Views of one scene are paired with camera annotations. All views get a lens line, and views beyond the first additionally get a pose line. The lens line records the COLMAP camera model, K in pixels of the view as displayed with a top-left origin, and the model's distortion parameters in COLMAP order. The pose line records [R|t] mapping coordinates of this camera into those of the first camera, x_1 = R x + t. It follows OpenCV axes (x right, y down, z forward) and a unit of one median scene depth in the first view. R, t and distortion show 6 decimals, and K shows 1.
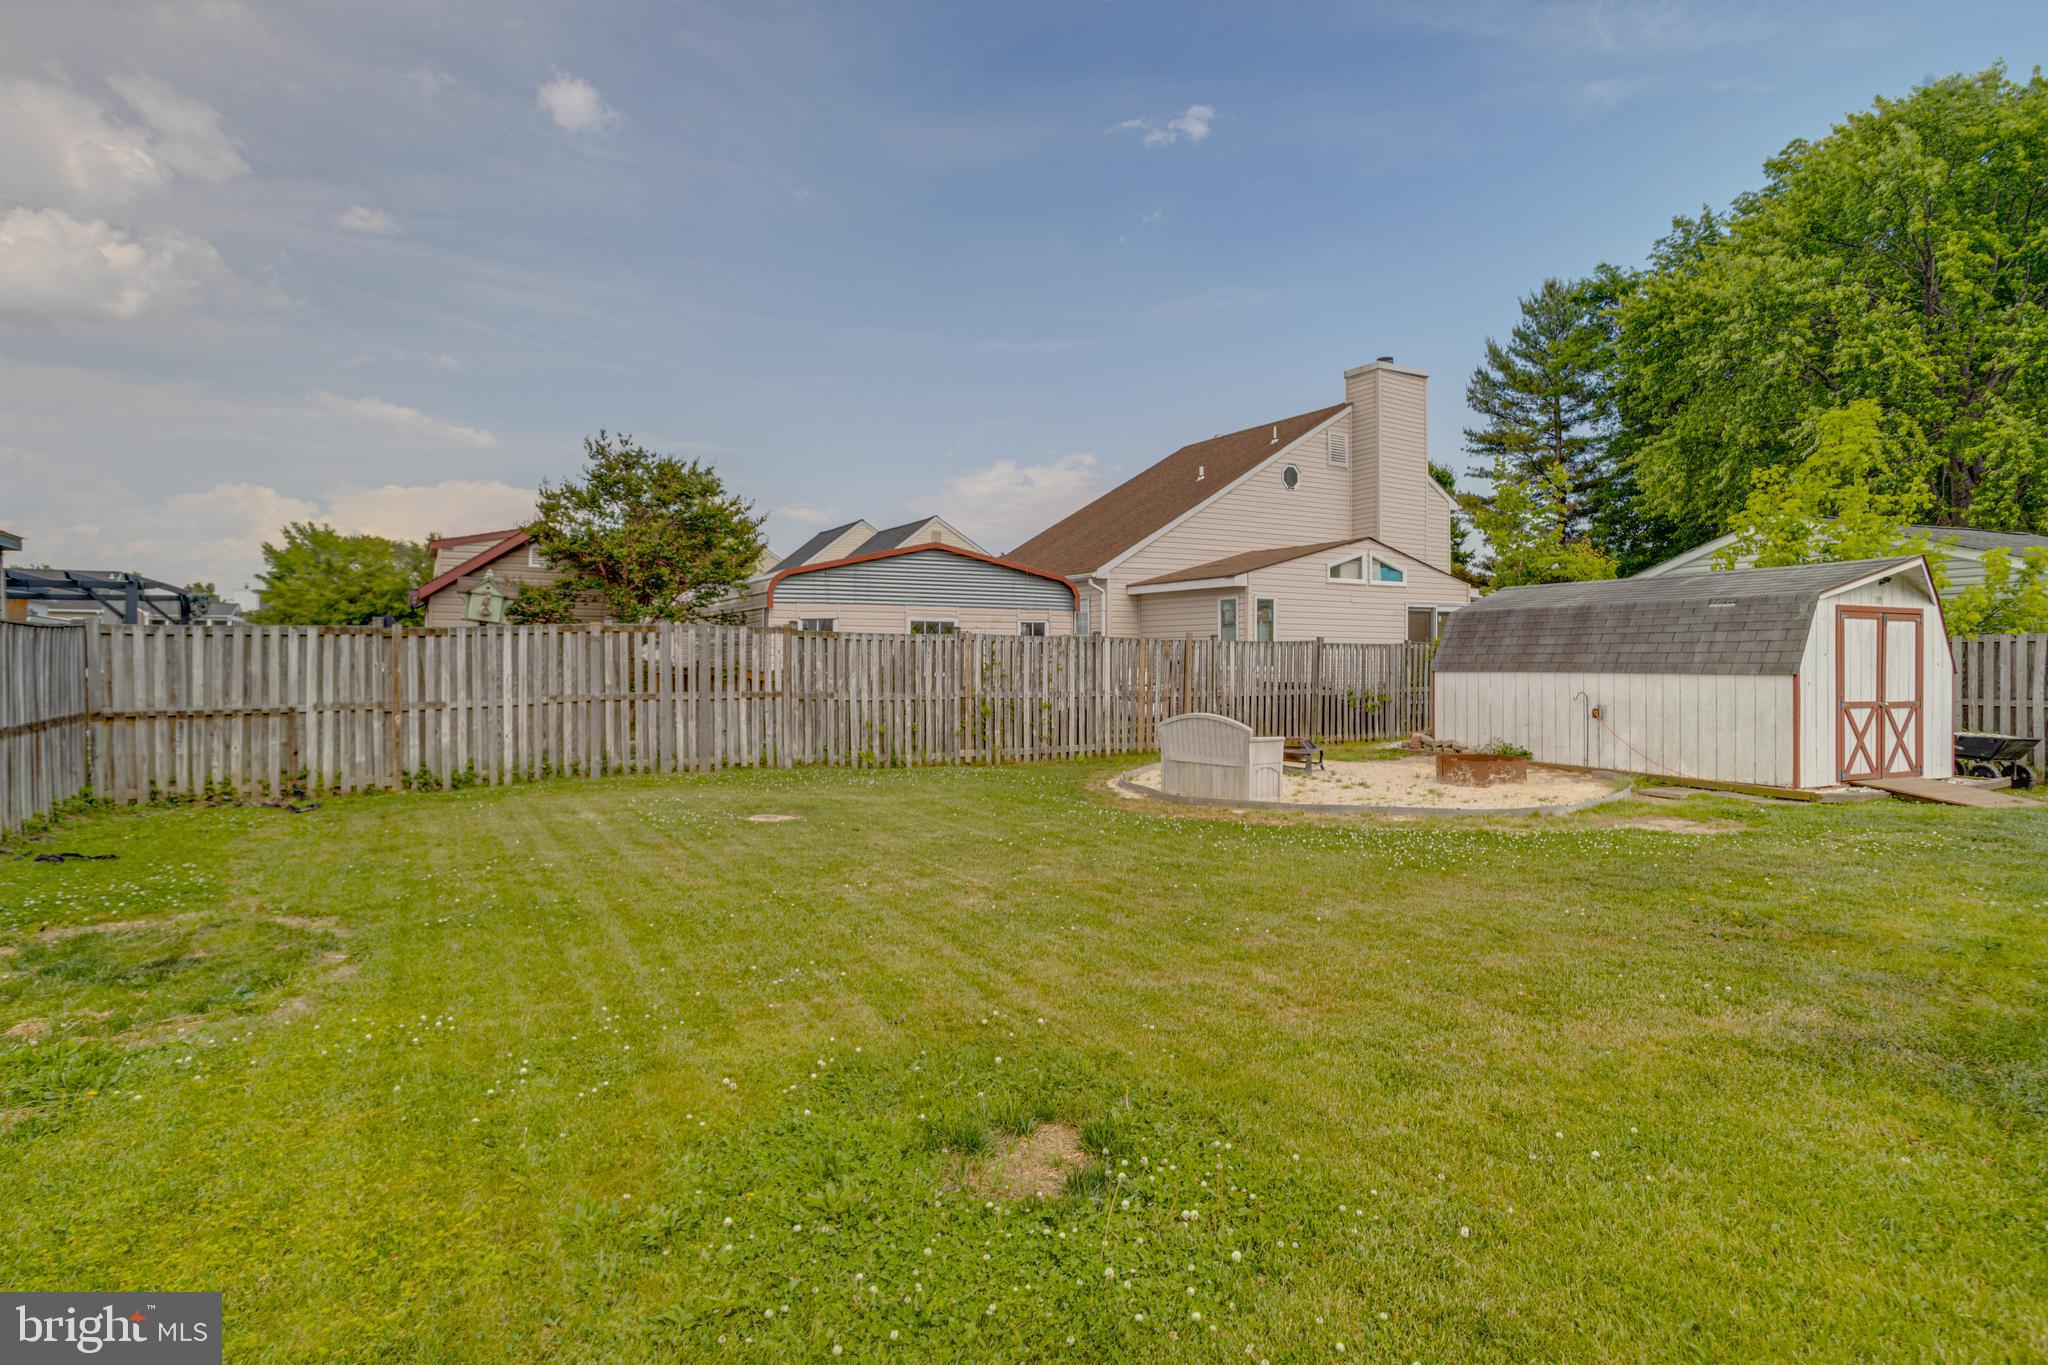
lens RADIAL K [[1071.0, 0, 1000.4], [0, 1071.0, 689.2], [0, 0, 1]] dist [-0.048059, 0.041512]
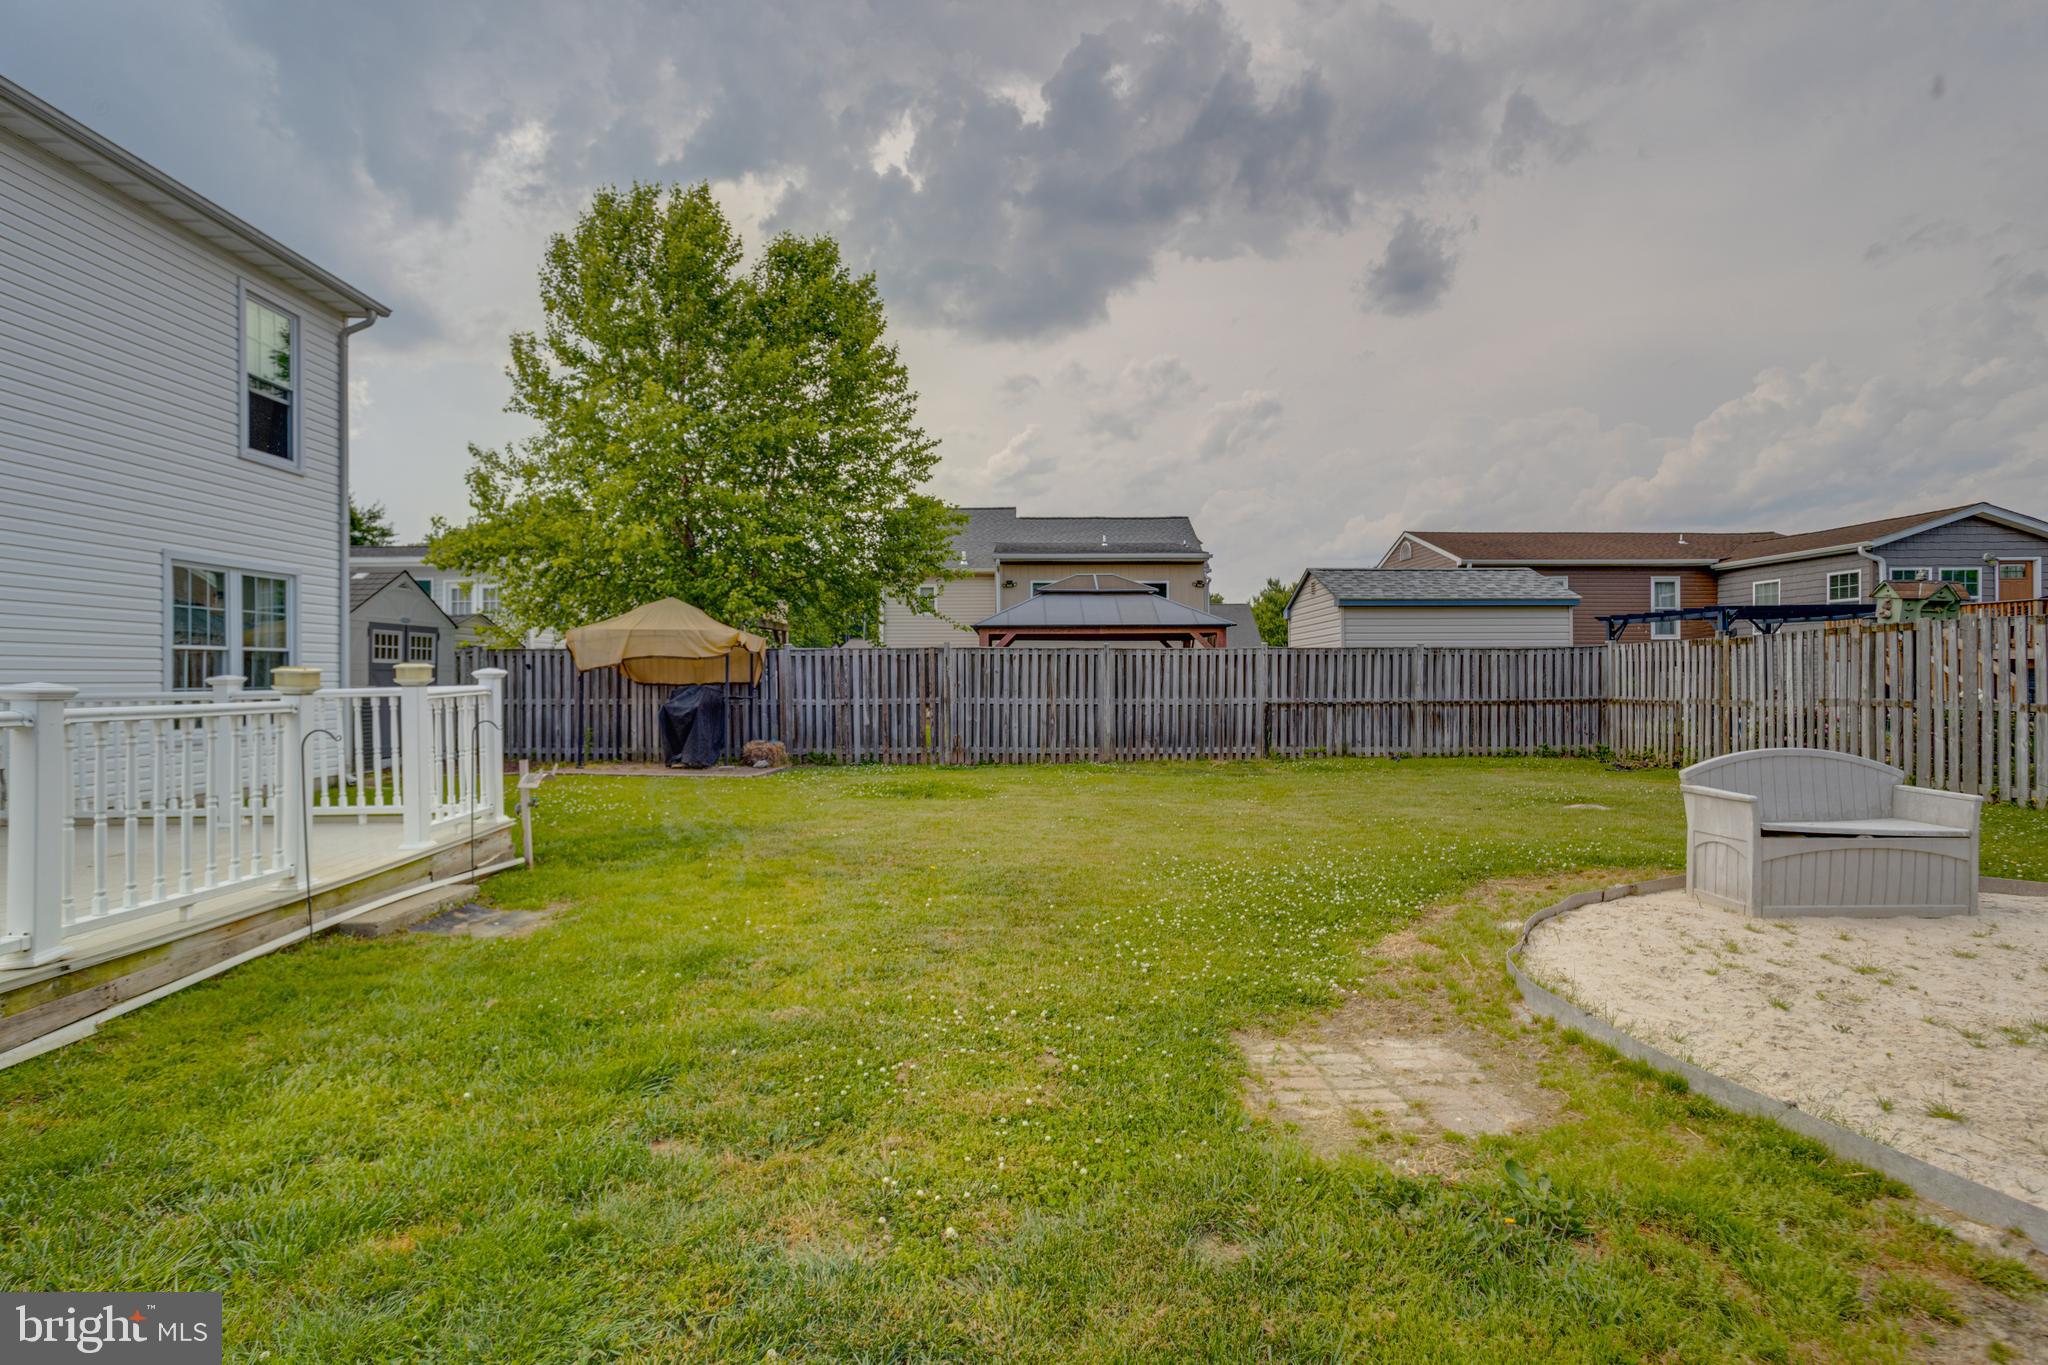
lens RADIAL K [[1003.6, 0, 1010.7], [0, 1003.6, 685.4], [0, 0, 1]] dist [-0.045454, 0.035810]
pose [[-0.494626, 0.011675, -0.869028, 0.705954], [-0.017389, 0.999577, 0.023326, -0.013802], [0.868932, 0.026649, -0.494213, 0.725006]]
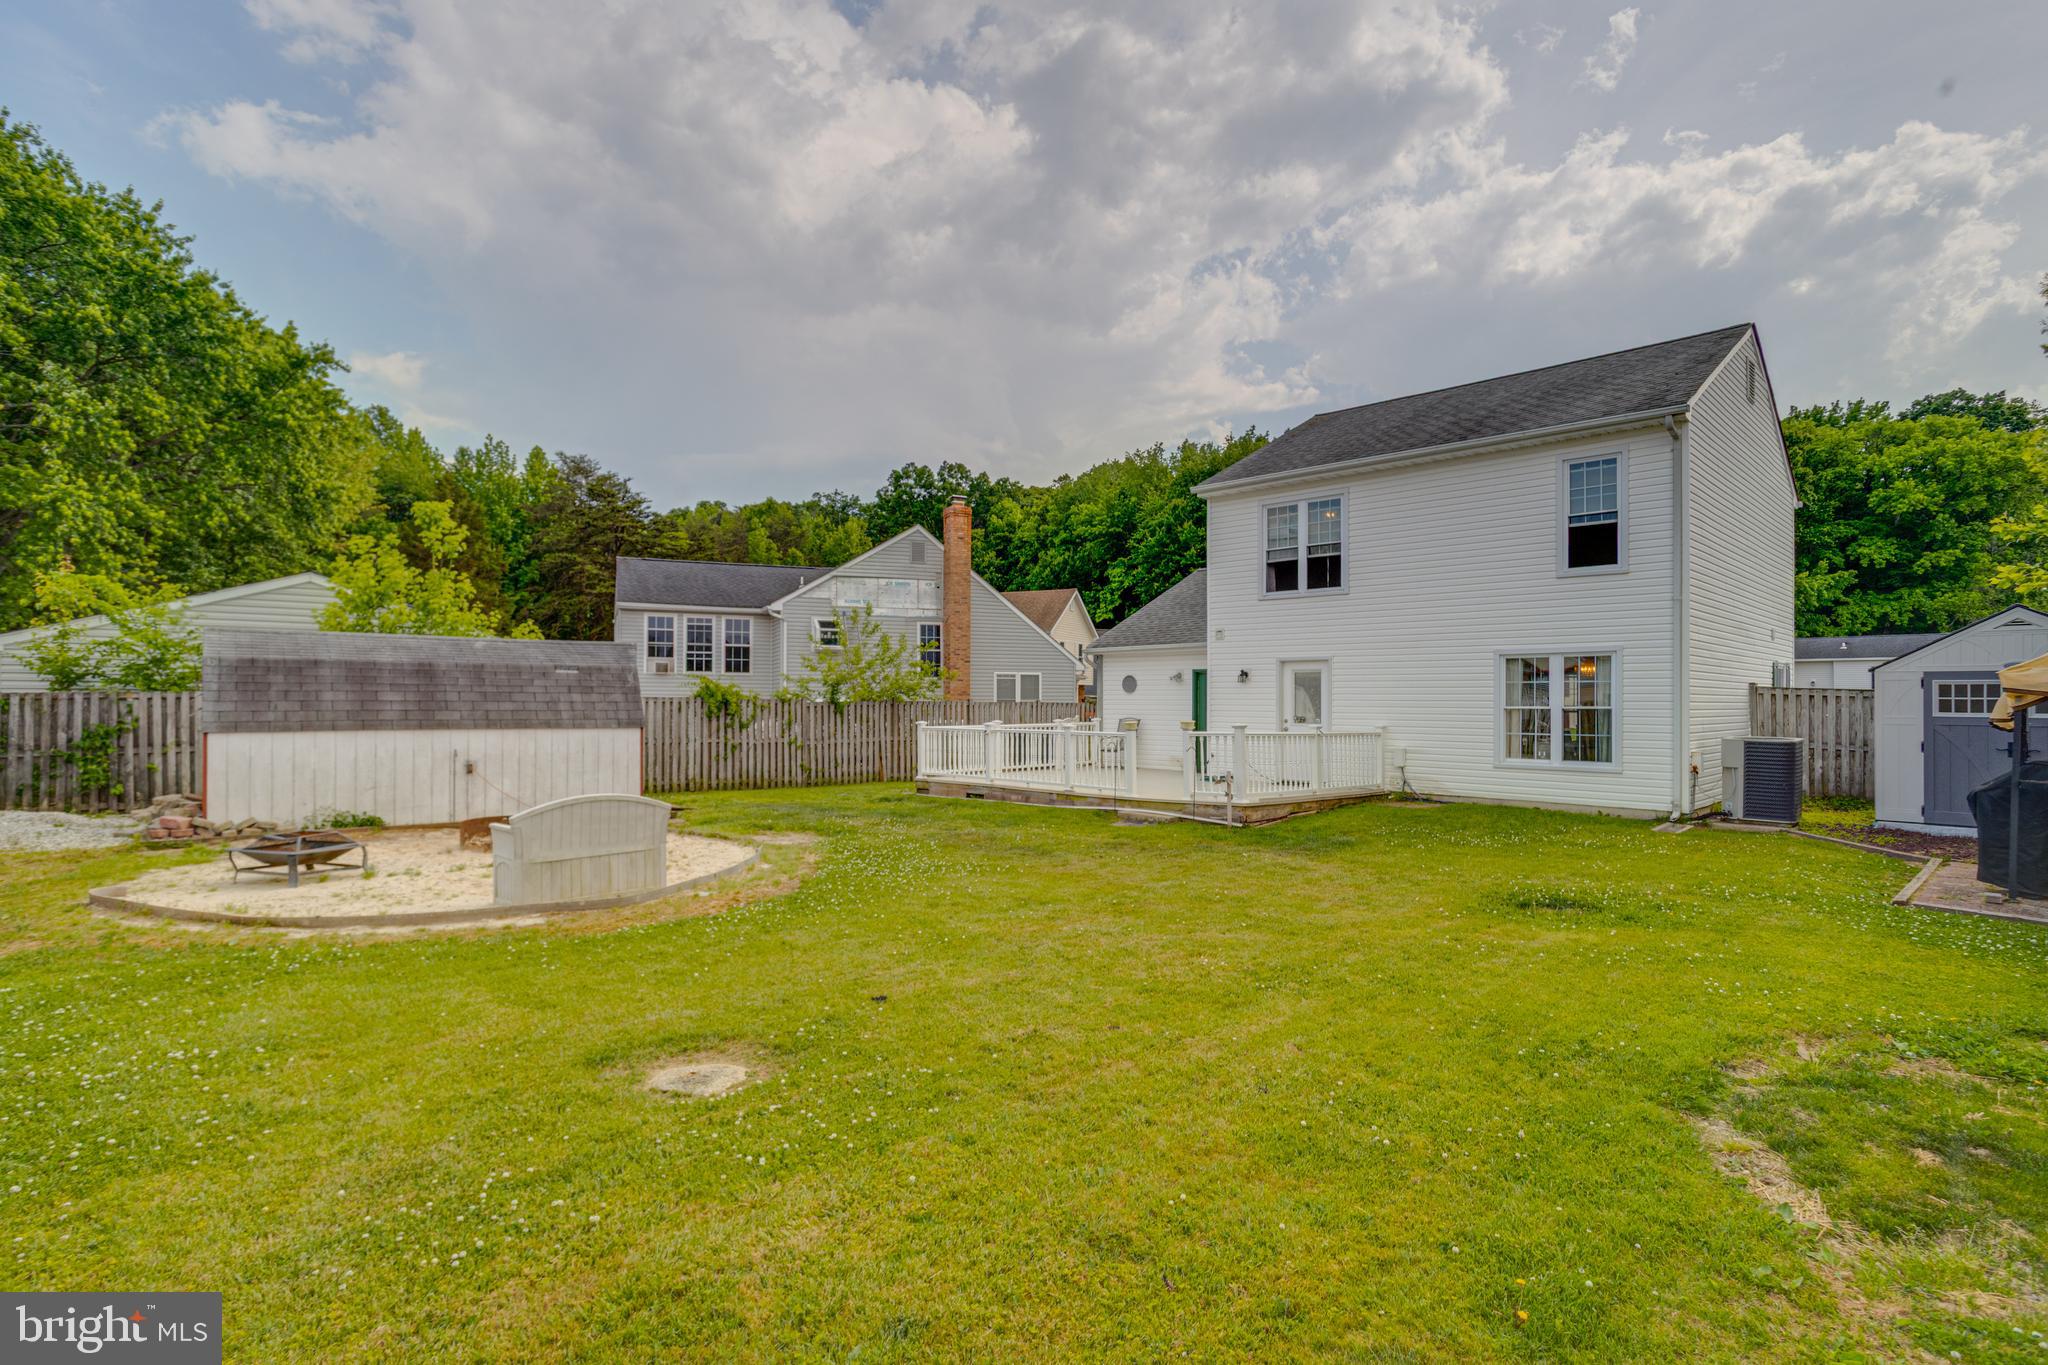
lens RADIAL K [[1058.0, 0, 1024.0], [0, 1058.0, 682.5], [0, 0, 1]] dist [-0.040451, 0.040741]
pose [[-0.247386, 0.014768, 0.968805, -0.561327], [0.019029, 0.999765, -0.010381, -0.039498], [-0.968730, 0.015867, -0.247609, 0.705993]]
